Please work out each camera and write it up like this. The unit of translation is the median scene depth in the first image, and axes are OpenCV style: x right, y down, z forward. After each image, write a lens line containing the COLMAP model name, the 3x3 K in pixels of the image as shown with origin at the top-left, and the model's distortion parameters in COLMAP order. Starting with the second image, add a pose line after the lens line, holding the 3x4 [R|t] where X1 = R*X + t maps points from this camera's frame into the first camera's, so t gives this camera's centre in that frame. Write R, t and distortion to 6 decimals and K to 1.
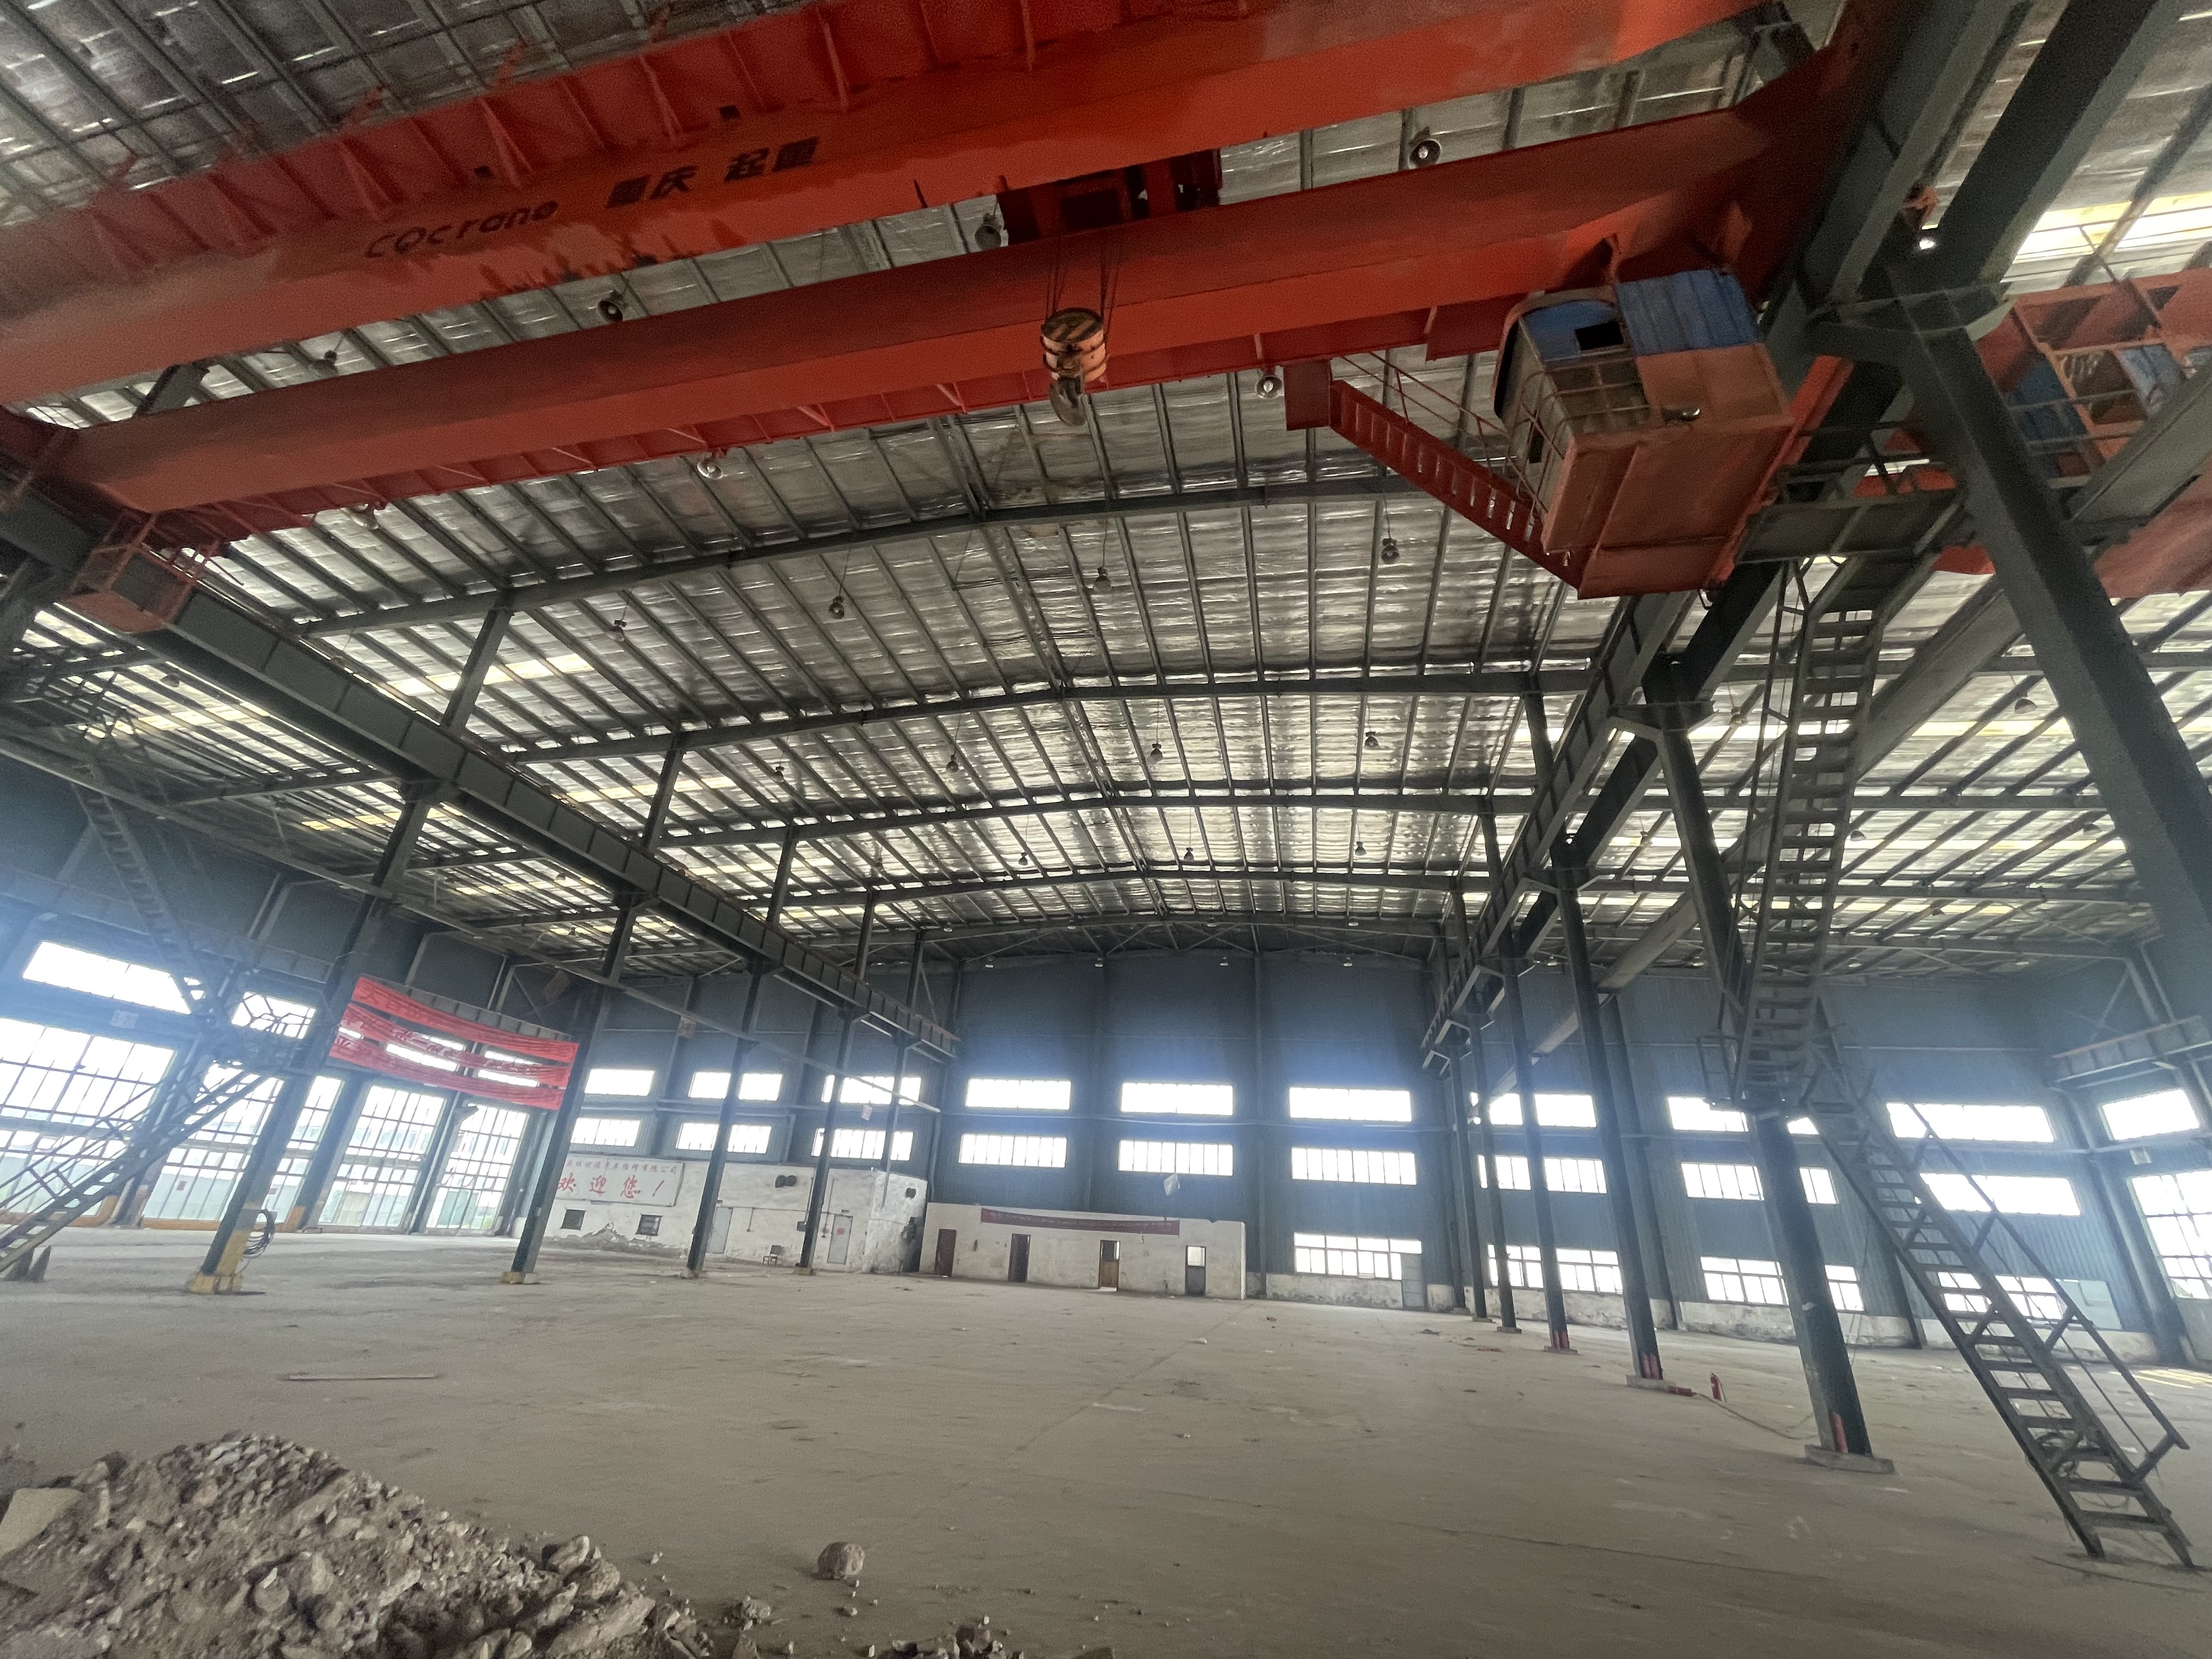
lens RADIAL K [[883.7, 0, 1108.3], [0, 883.7, 829.0], [0, 0, 1]] dist [-0.005013, -0.000073]
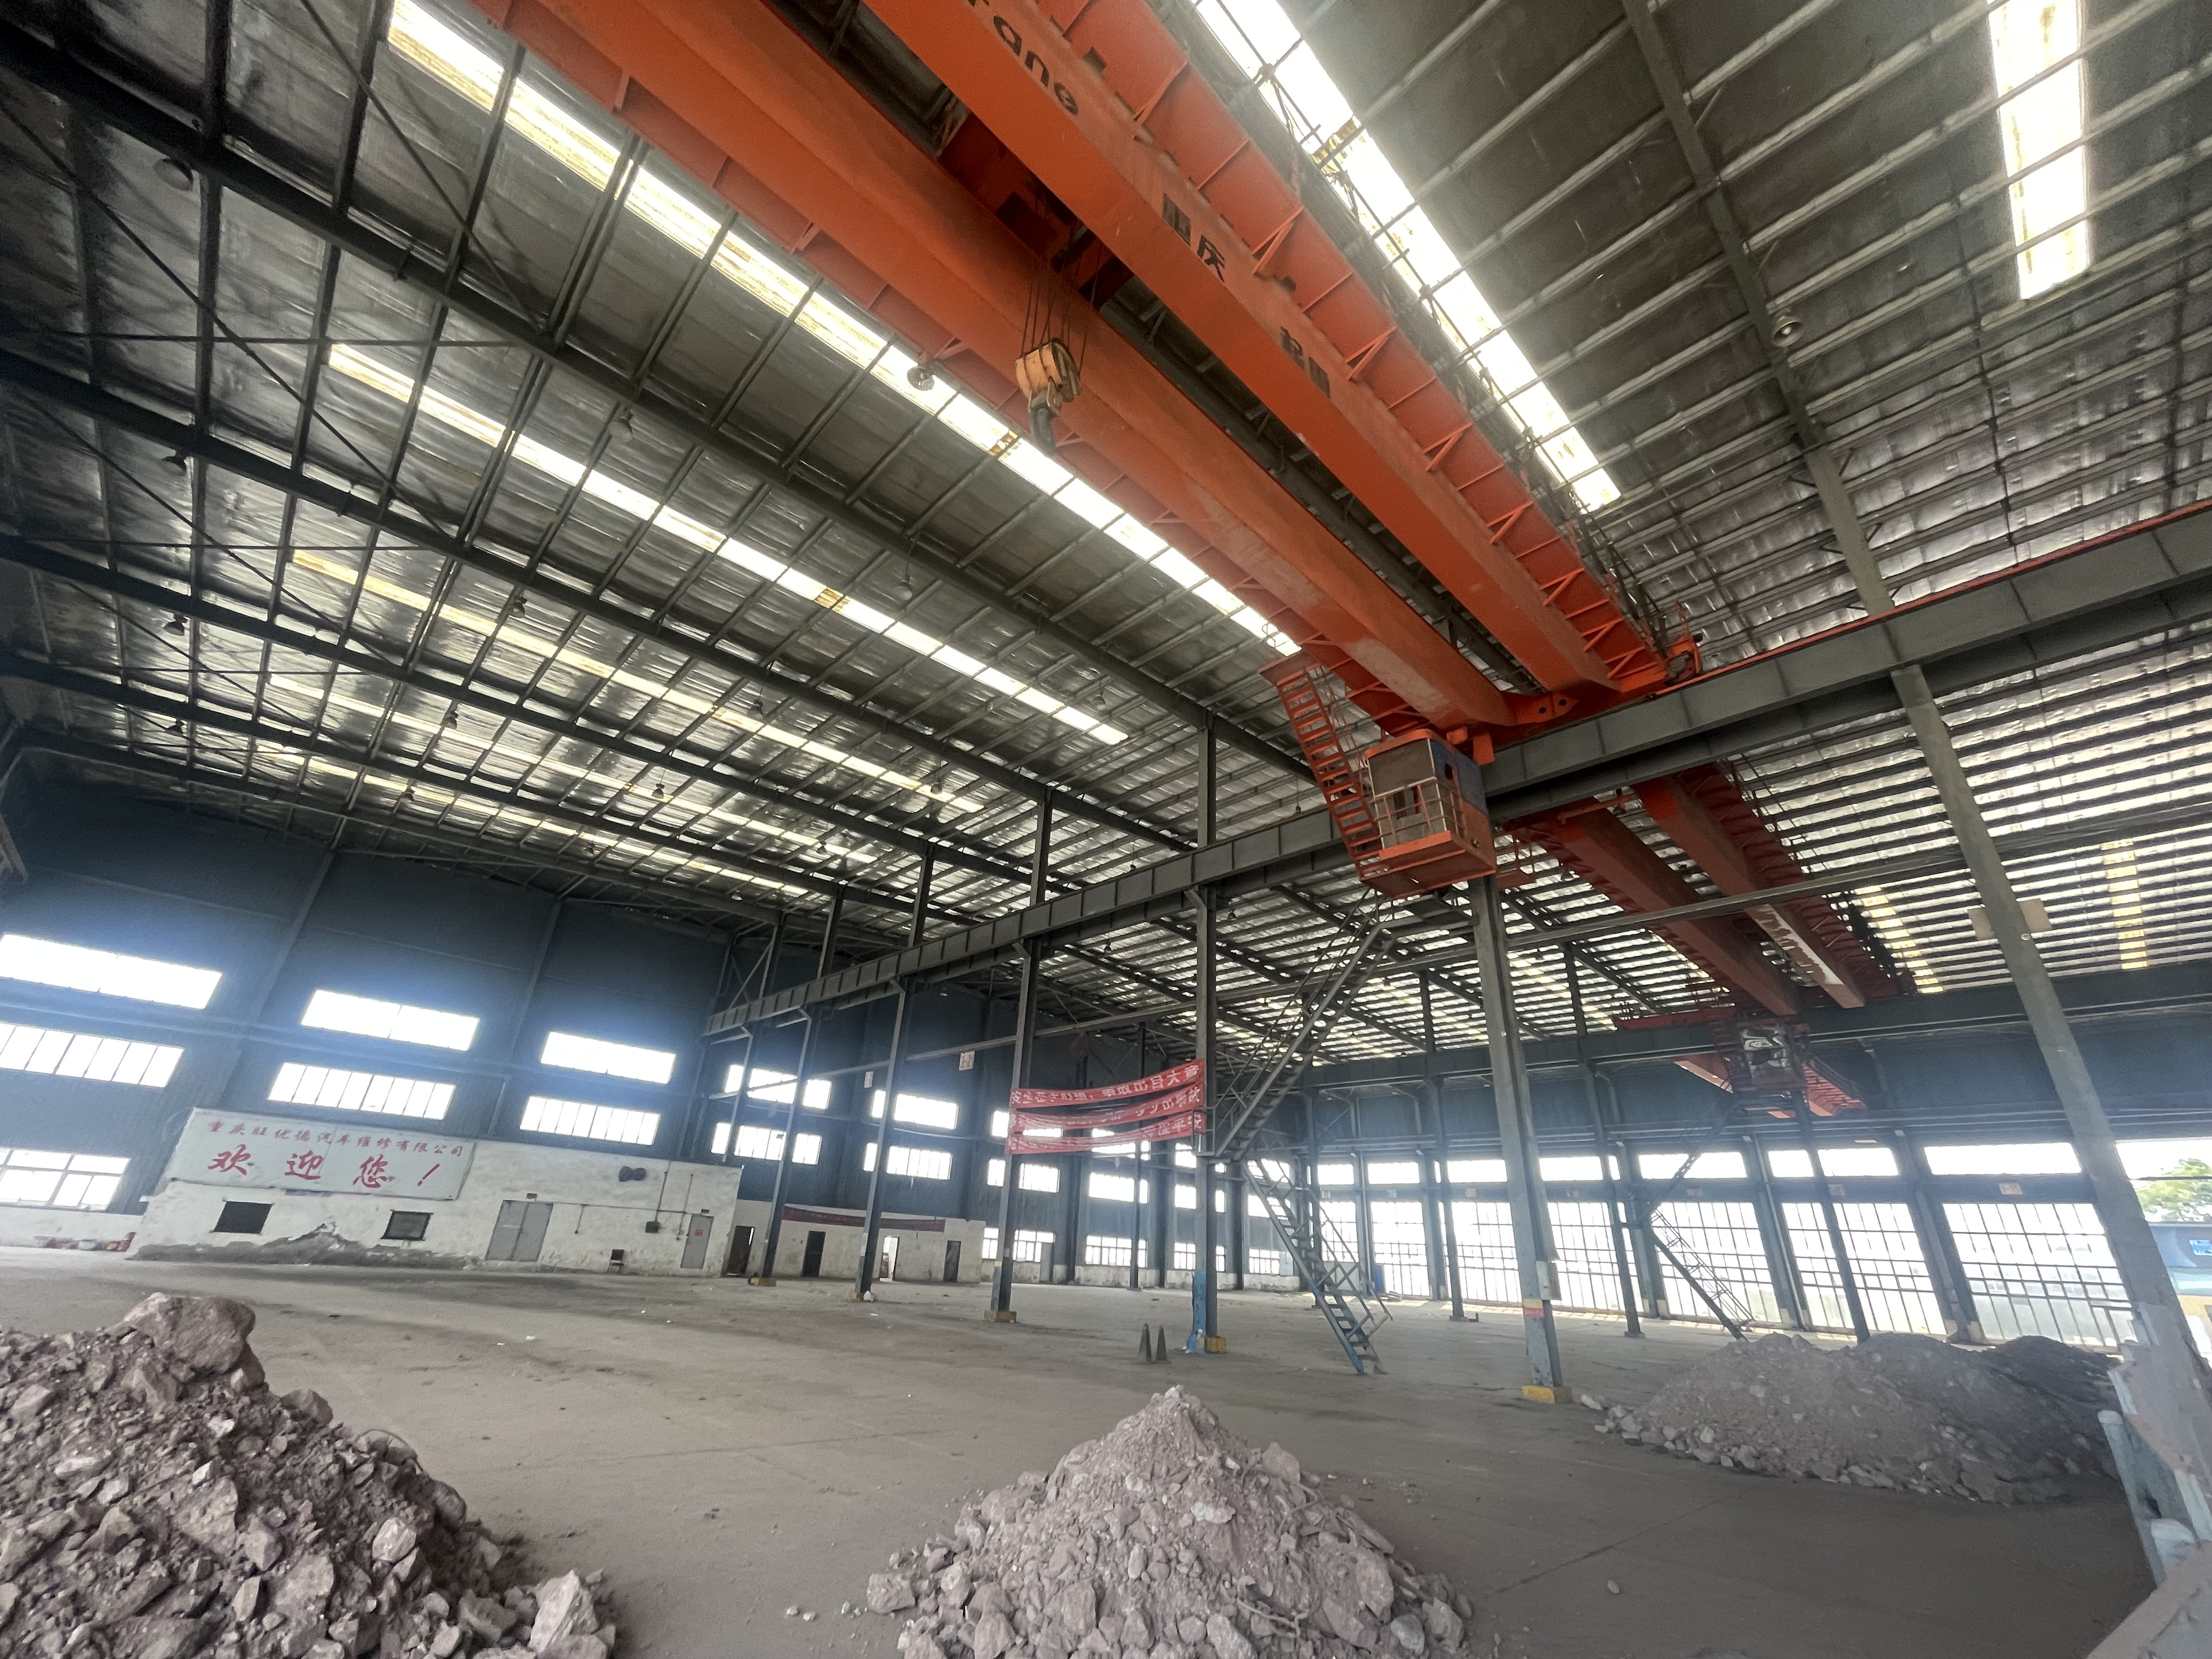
lens RADIAL K [[883.7, 0, 1102.6], [0, 883.7, 831.5], [0, 0, 1]] dist [-0.005013, -0.000073]
pose [[0.564301, 0.329355, 0.757026, -1.282379], [-0.370202, 0.920564, -0.124549, 0.046887], [-0.737912, -0.209969, 0.641404, 0.280123]]
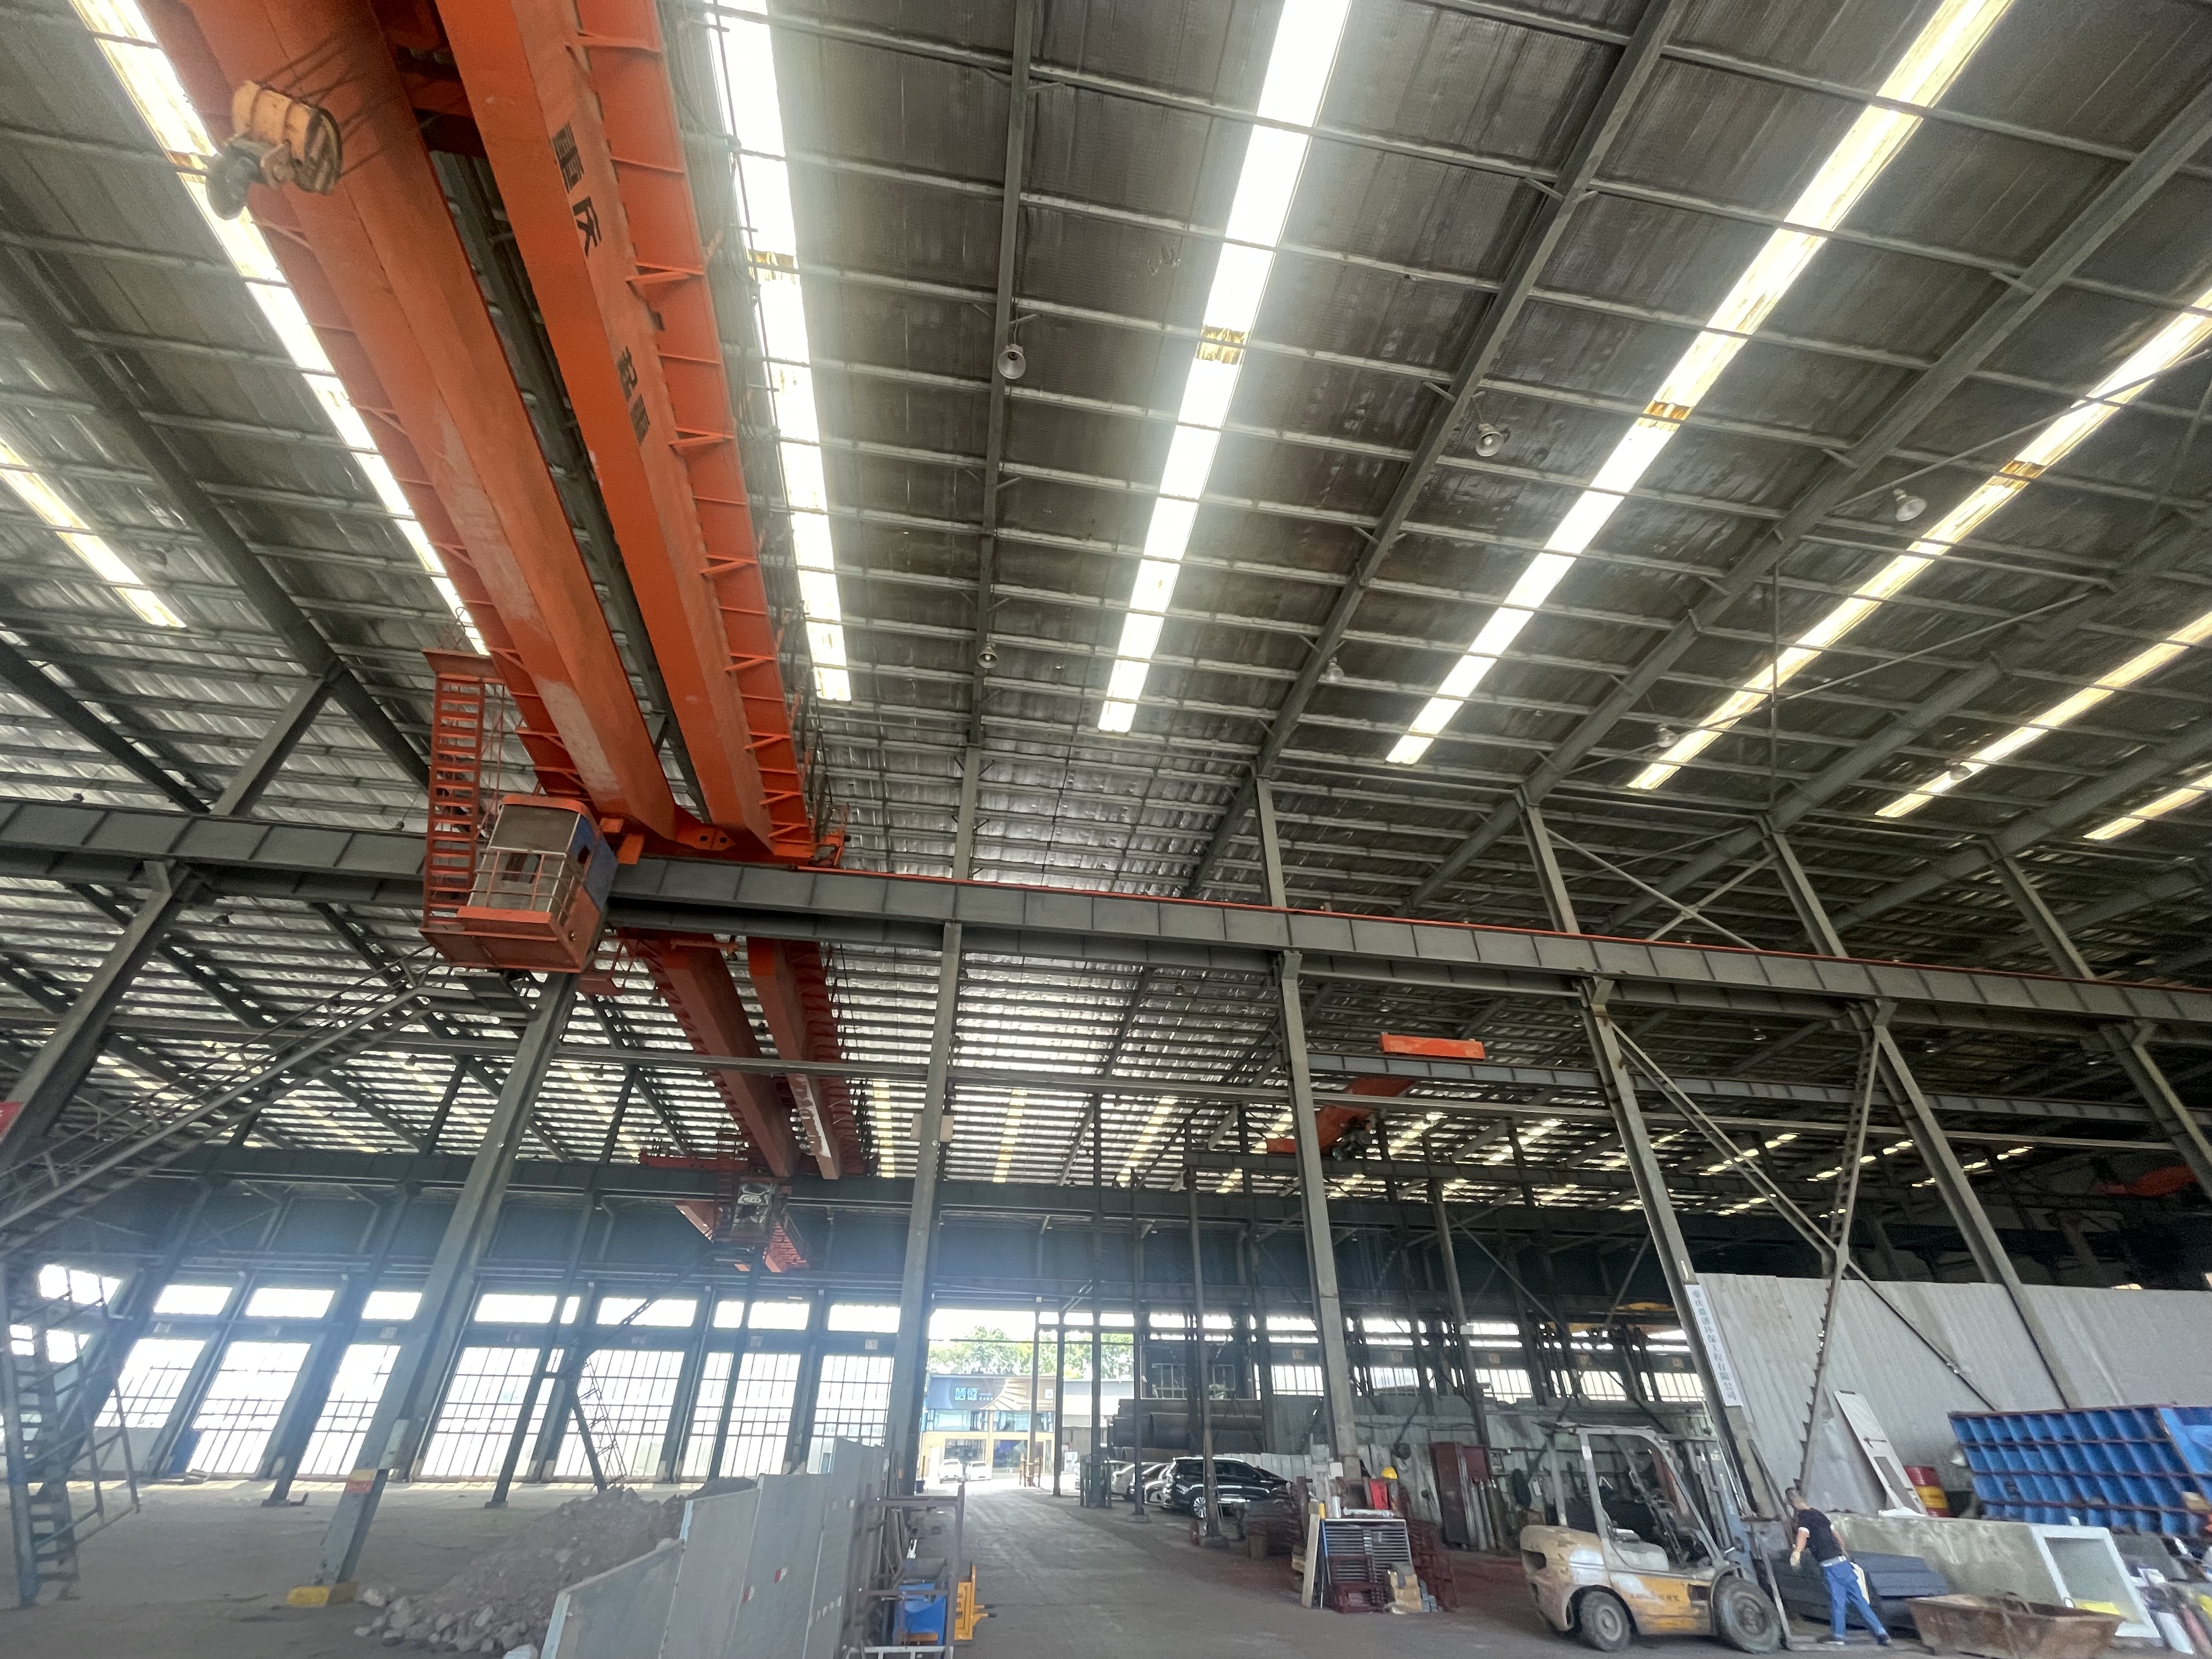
lens RADIAL K [[883.7, 0, 1098.0], [0, 883.7, 835.5], [0, 0, 1]] dist [-0.005013, -0.000073]
pose [[-0.354618, 0.481400, 0.801561, -1.276963], [-0.422388, 0.682335, -0.596663, 0.024337], [-0.834167, -0.550158, -0.038631, 0.233543]]
